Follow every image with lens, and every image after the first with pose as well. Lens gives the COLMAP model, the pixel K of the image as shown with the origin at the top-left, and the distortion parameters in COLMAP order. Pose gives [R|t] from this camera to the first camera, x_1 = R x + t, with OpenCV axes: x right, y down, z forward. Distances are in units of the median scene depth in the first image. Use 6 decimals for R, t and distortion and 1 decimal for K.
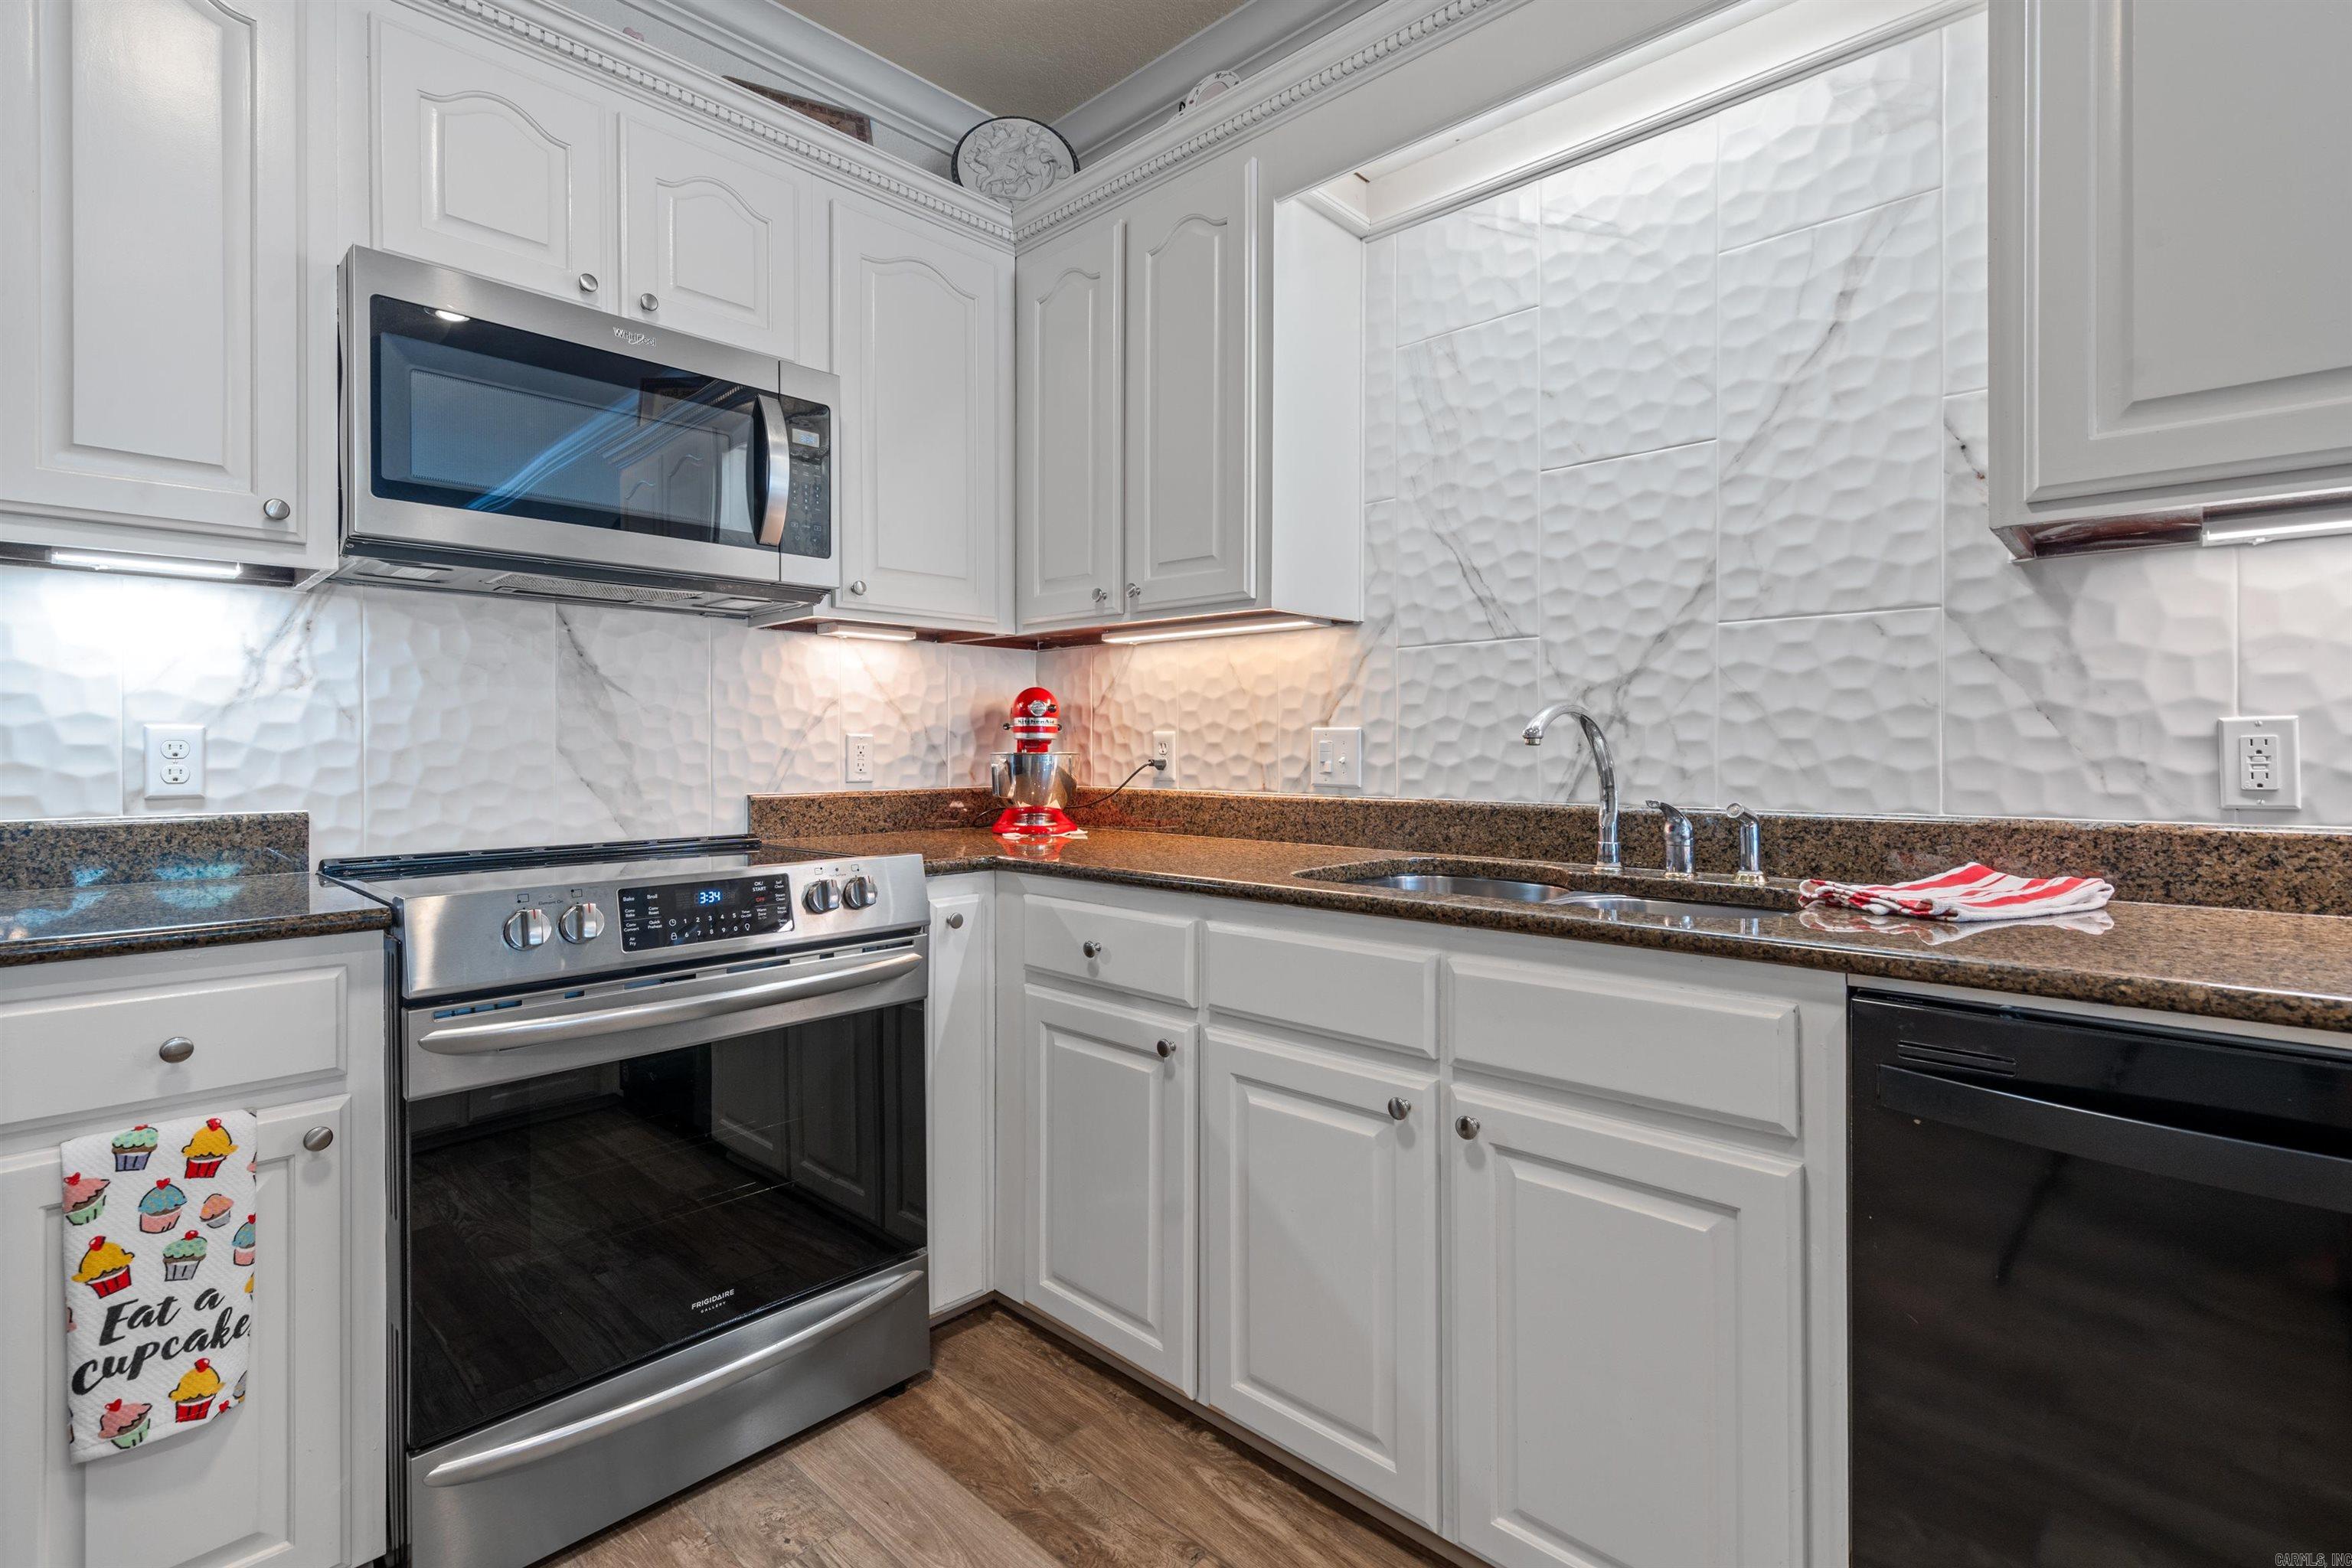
lens RADIAL K [[1077.5, 0, 1180.2], [0, 1077.5, 747.6], [0, 0, 1]] dist [-0.005538, 0.002593]
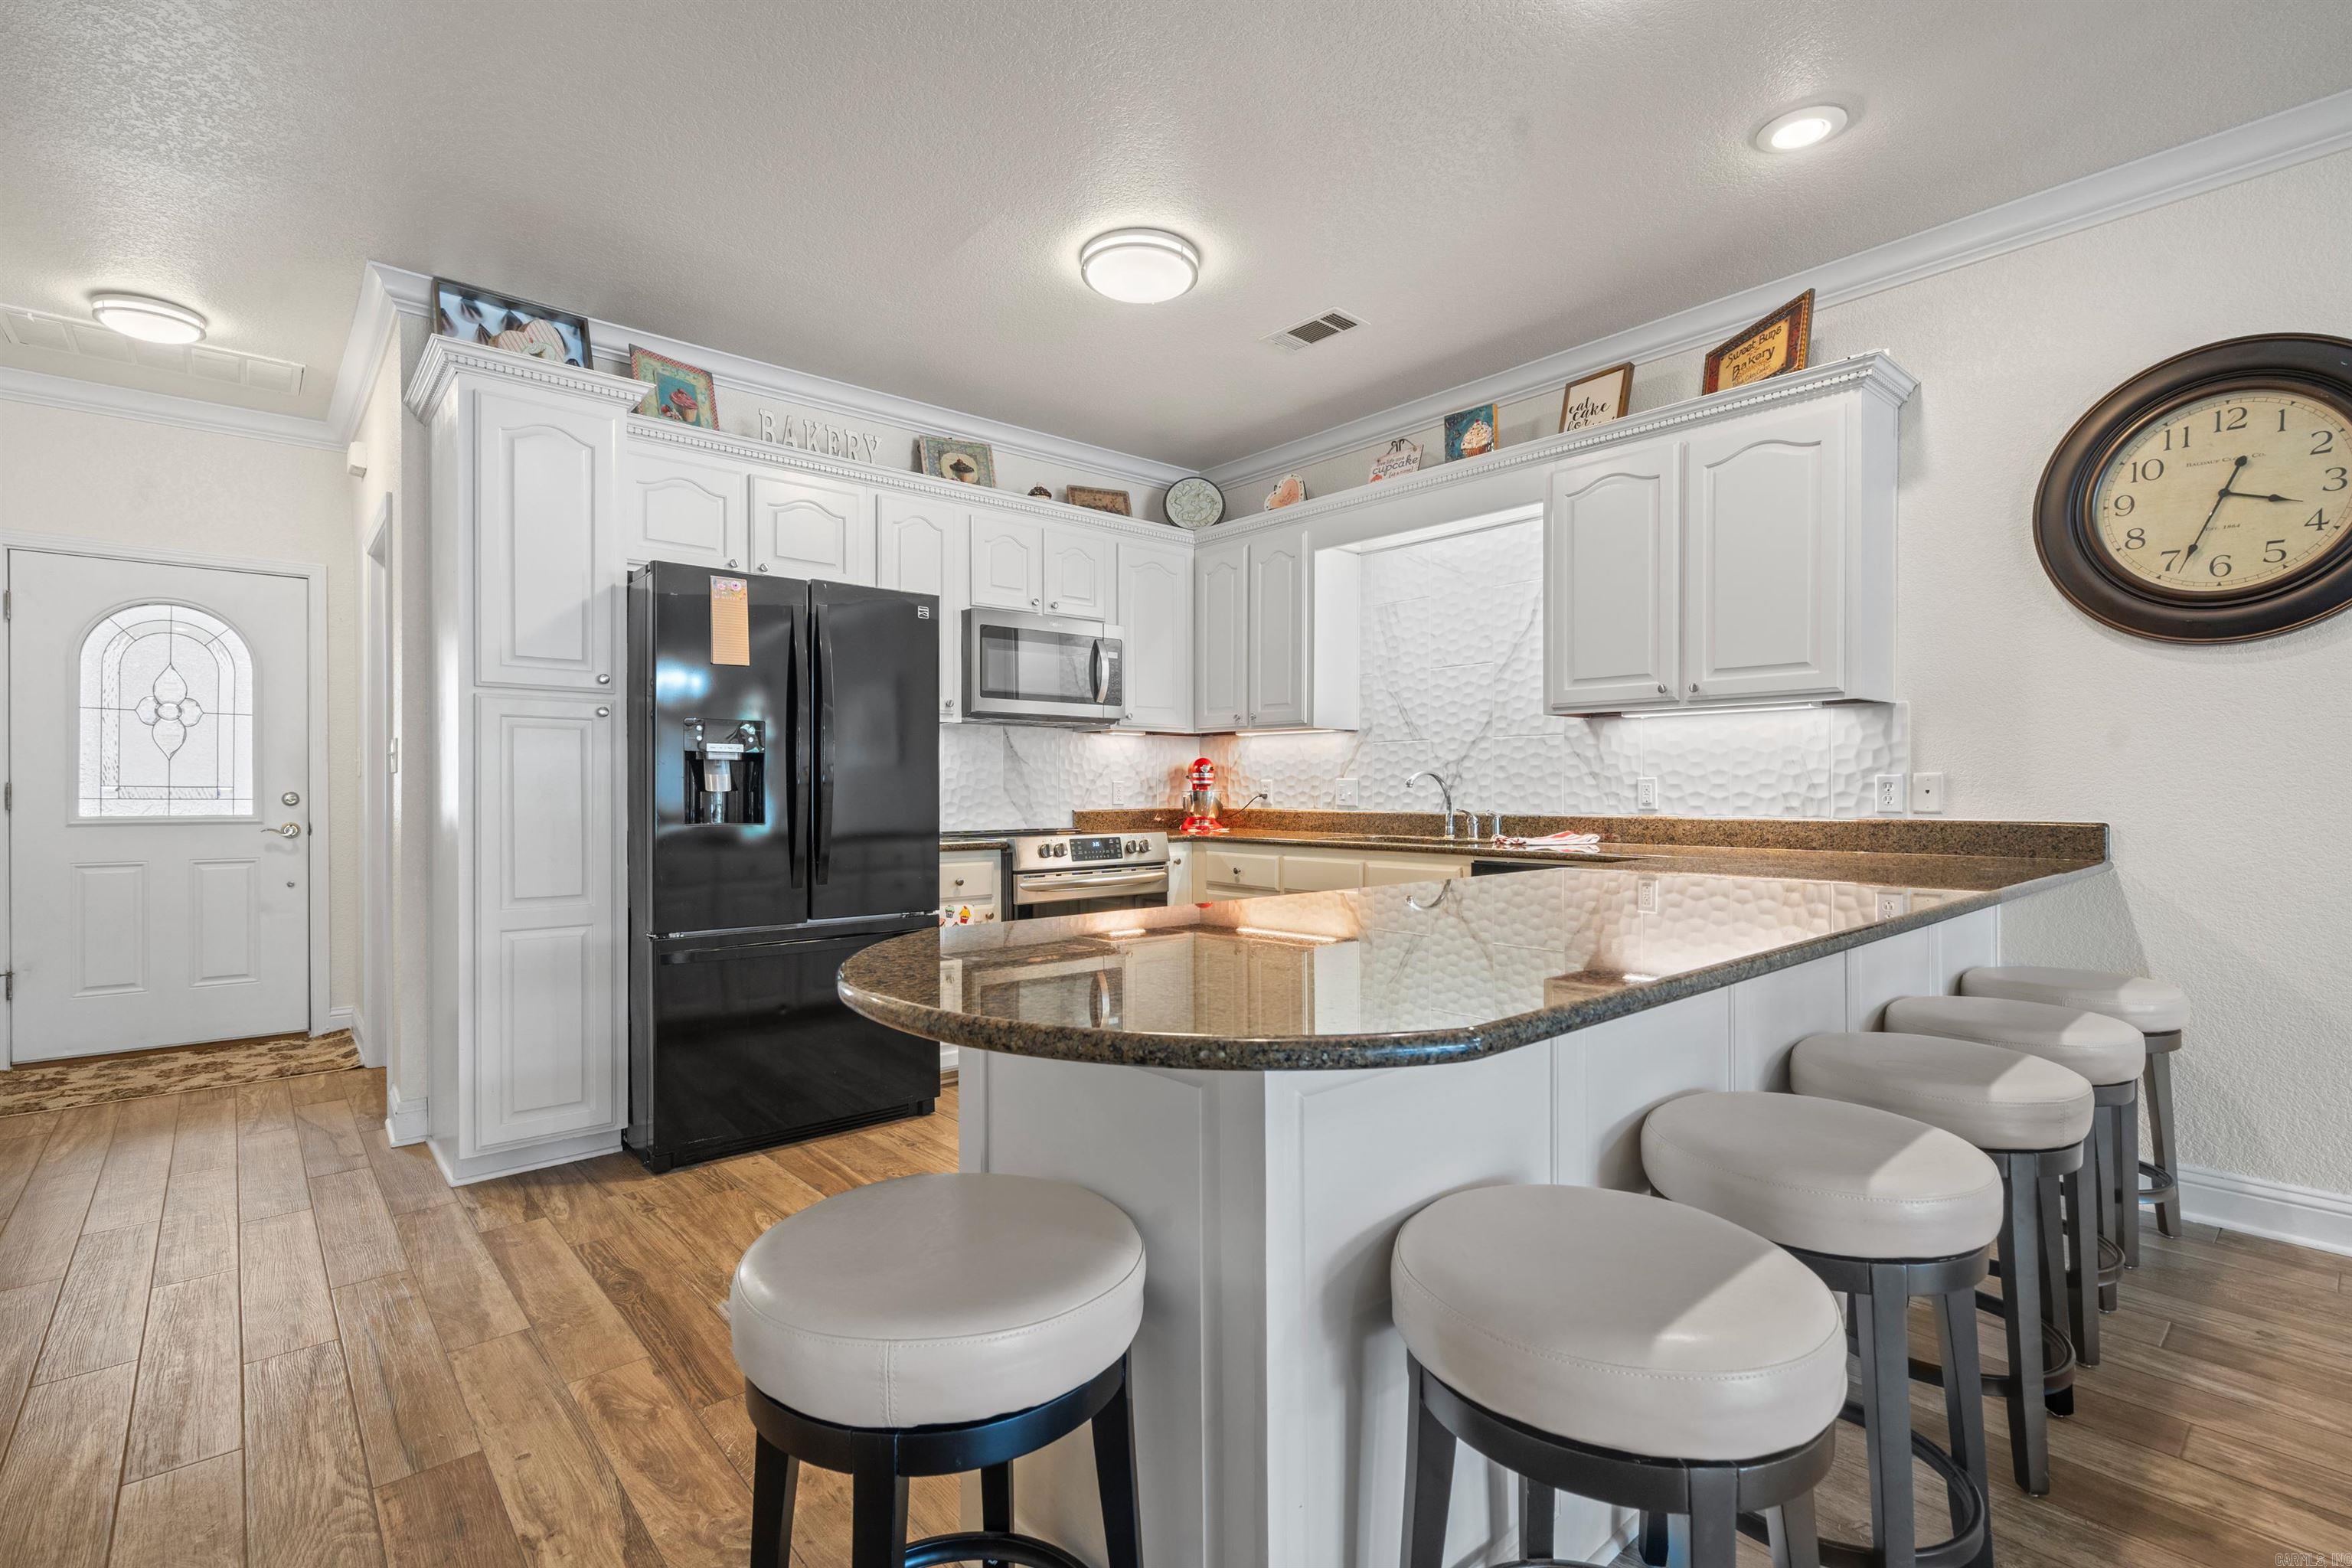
lens RADIAL K [[1077.5, 0, 1183.8], [0, 1077.5, 789.8], [0, 0, 1]] dist [-0.005538, 0.002593]
pose [[0.995989, 0.000553, -0.089472, 0.015242], [-0.000312, 0.999996, 0.002706, -0.002610], [0.089473, -0.002668, 0.995986, -1.405532]]
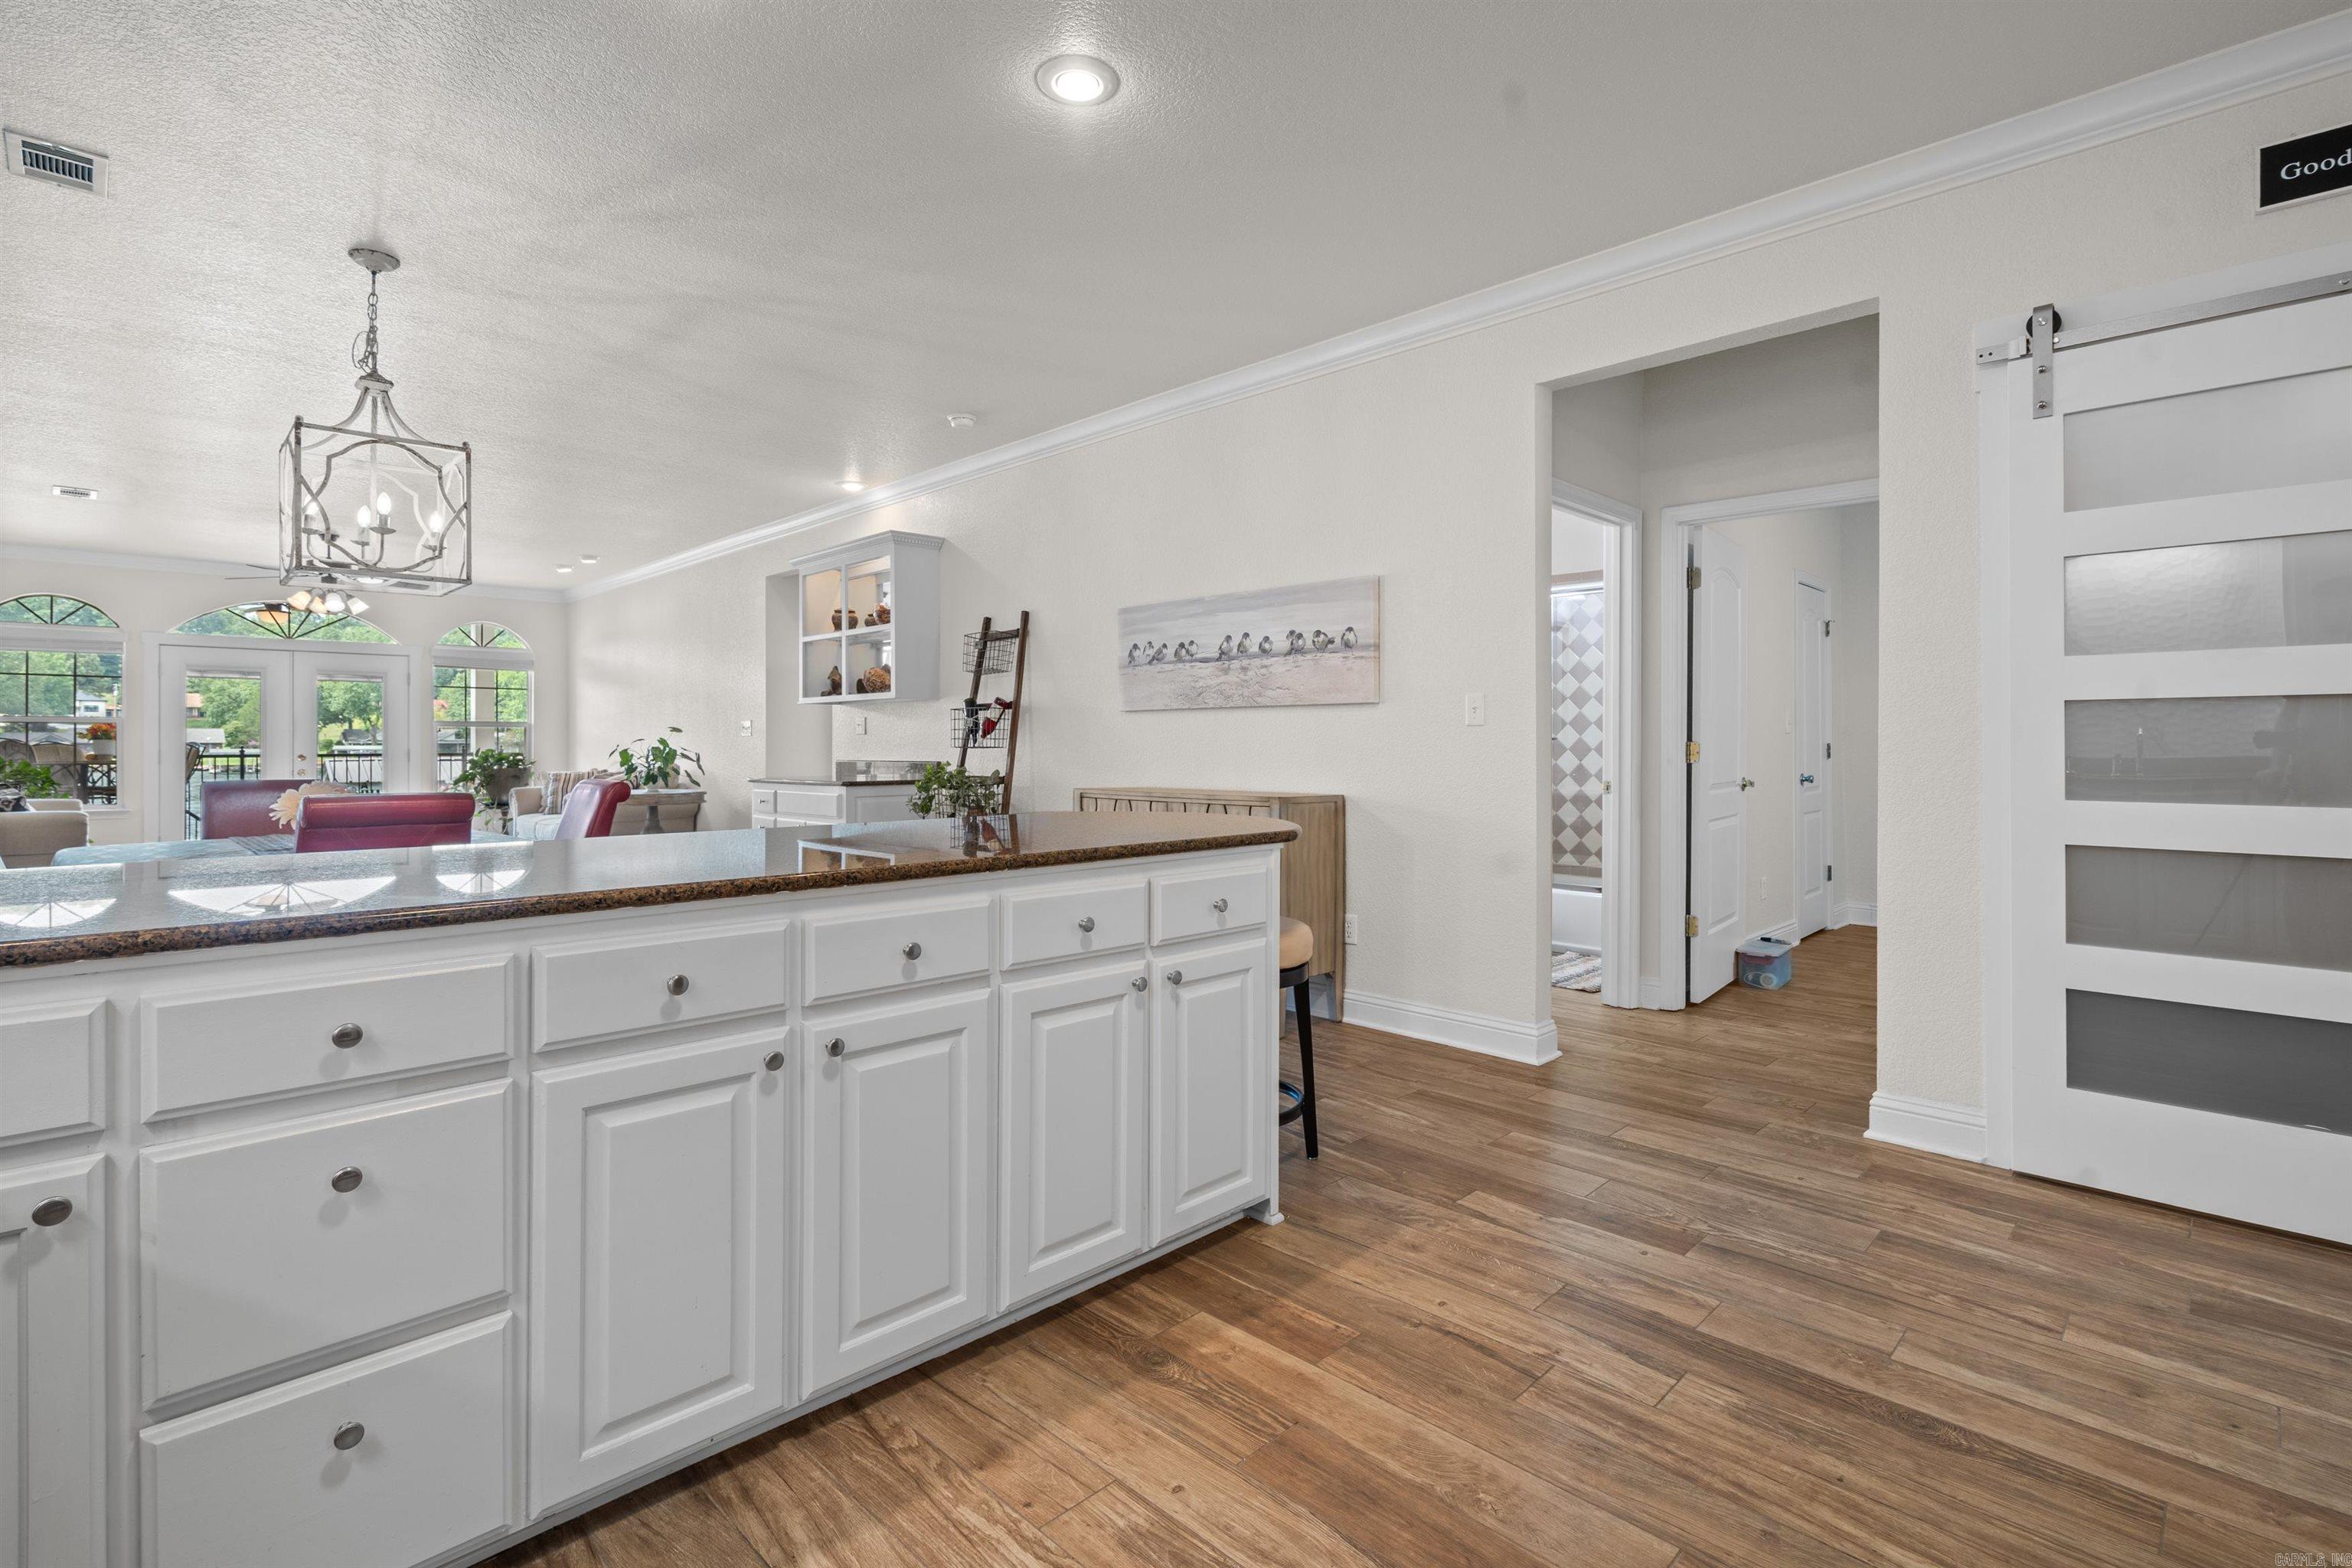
lens RADIAL K [[1077.5, 0, 1194.4], [0, 1077.5, 748.0], [0, 0, 1]] dist [-0.005538, 0.002593]
pose [[-0.999911, 0.000687, 0.013352, -0.147663], [0.000773, 0.999979, 0.006494, -0.005162], [-0.013347, 0.006504, -0.999890, 0.753938]]
